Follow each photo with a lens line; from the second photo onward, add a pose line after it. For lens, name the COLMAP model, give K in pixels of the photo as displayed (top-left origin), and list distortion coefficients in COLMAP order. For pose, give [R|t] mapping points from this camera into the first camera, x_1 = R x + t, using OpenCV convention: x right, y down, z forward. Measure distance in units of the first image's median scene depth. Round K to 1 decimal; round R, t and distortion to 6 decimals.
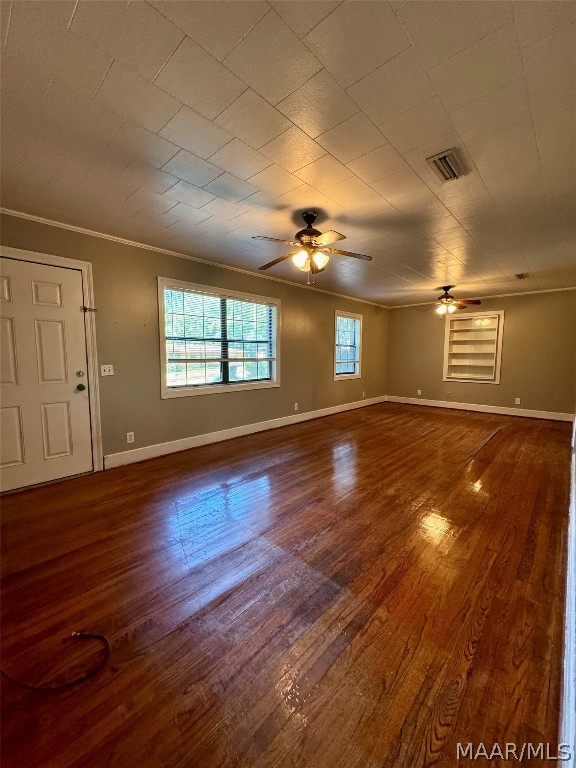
lens RADIAL K [[309.3, 0, 287.1], [0, 309.3, 382.4], [0, 0, 1]] dist [-0.002521, 0.001161]
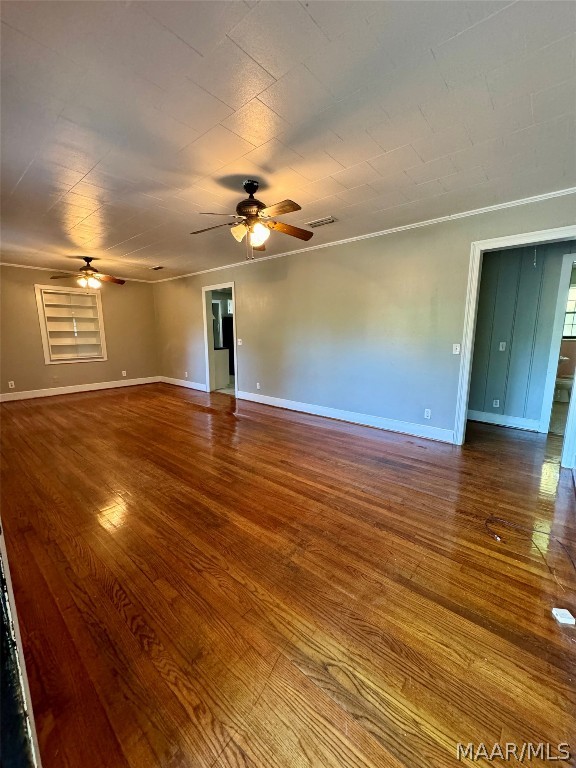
lens RADIAL K [[309.3, 0, 291.2], [0, 309.3, 385.2], [0, 0, 1]] dist [-0.002521, 0.001161]
pose [[-0.055355, -0.172061, 0.983530, -0.466103], [0.091738, 0.979997, 0.176606, -0.046704], [-0.994243, 0.100003, -0.038463, 0.472007]]
